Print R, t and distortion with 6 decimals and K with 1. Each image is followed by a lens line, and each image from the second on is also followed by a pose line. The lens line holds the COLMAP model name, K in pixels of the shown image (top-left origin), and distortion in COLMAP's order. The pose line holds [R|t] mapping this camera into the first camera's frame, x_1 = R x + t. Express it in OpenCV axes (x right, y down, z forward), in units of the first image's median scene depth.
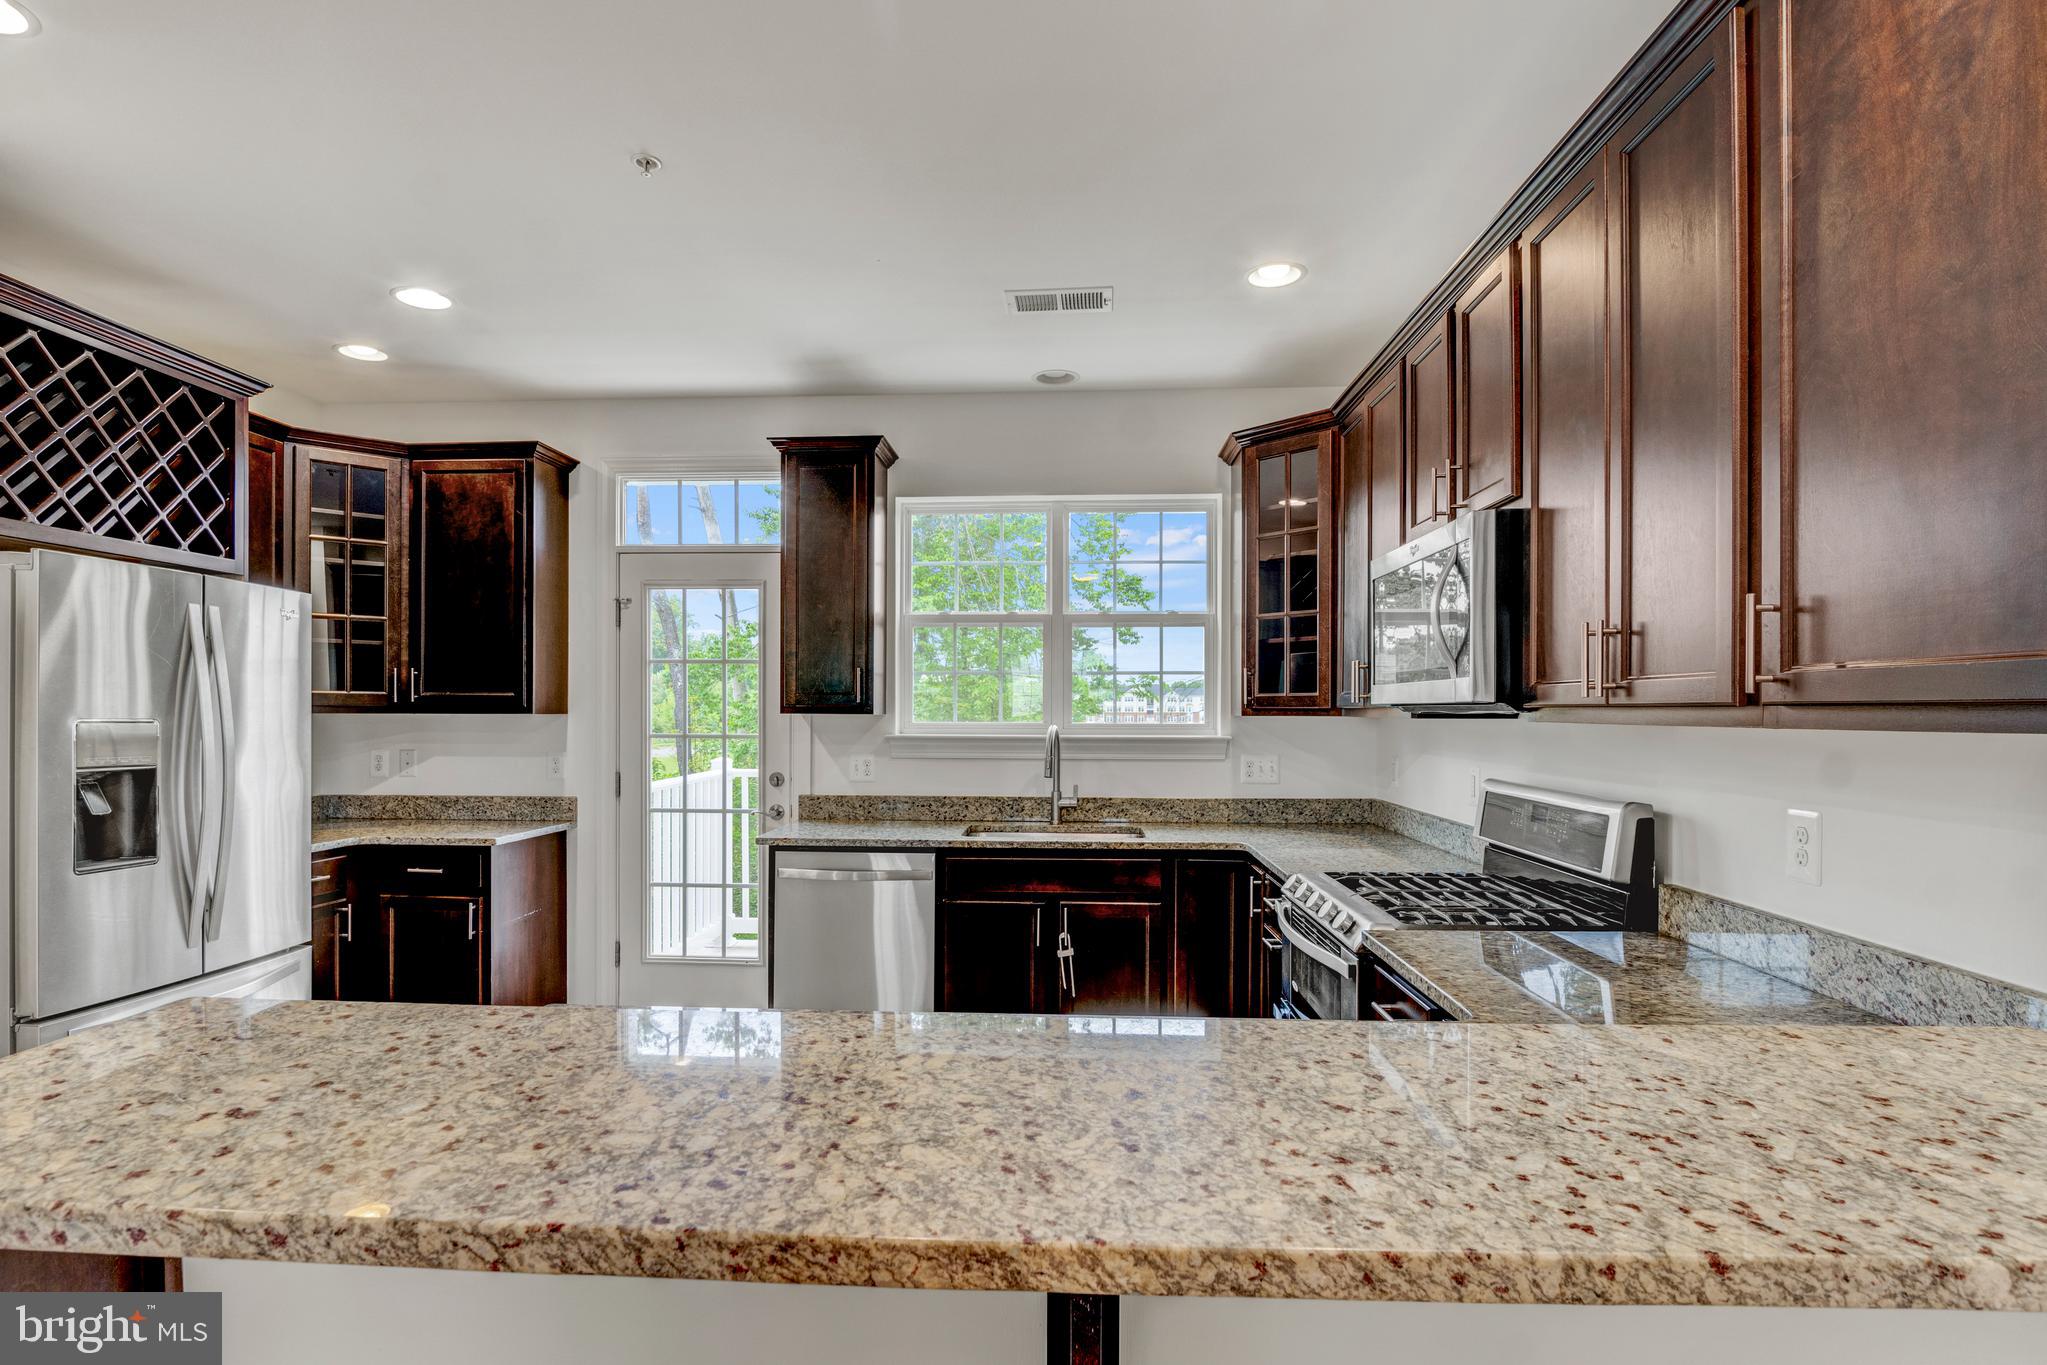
lens RADIAL K [[1047.2, 0, 982.8], [0, 1047.2, 712.8], [0, 0, 1]] dist [-0.015323, -0.005159]
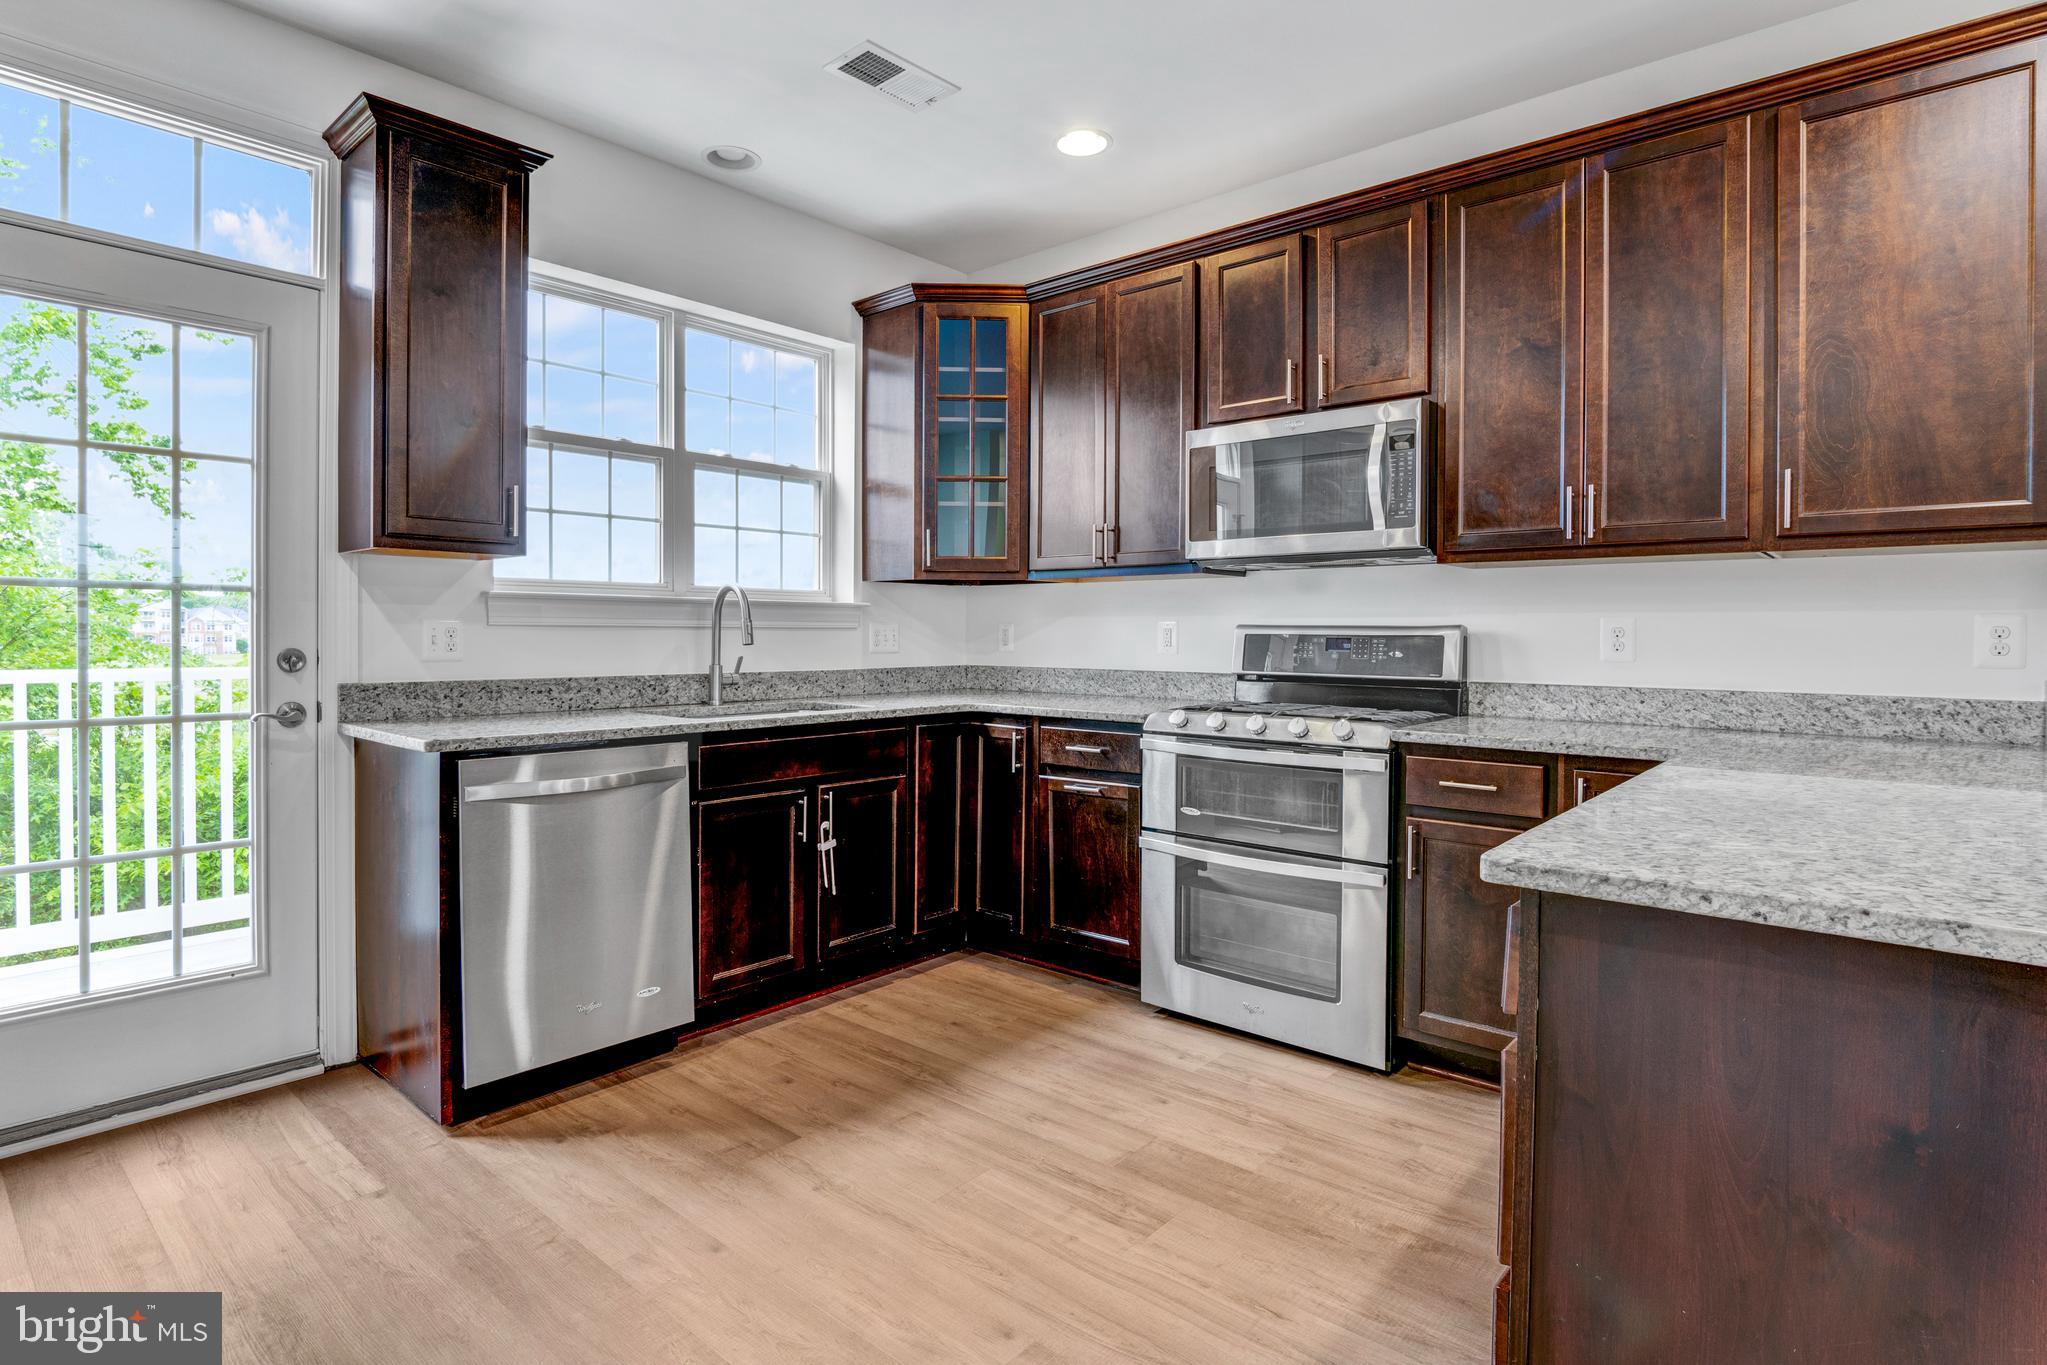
lens RADIAL K [[1047.2, 0, 1049.7], [0, 1047.2, 646.6], [0, 0, 1]] dist [-0.015323, -0.005159]
pose [[0.599651, -0.010927, 0.800187, -0.431657], [-0.001085, 0.999895, 0.014467, 0.048760], [-0.800261, -0.009544, 0.599576, 0.304096]]
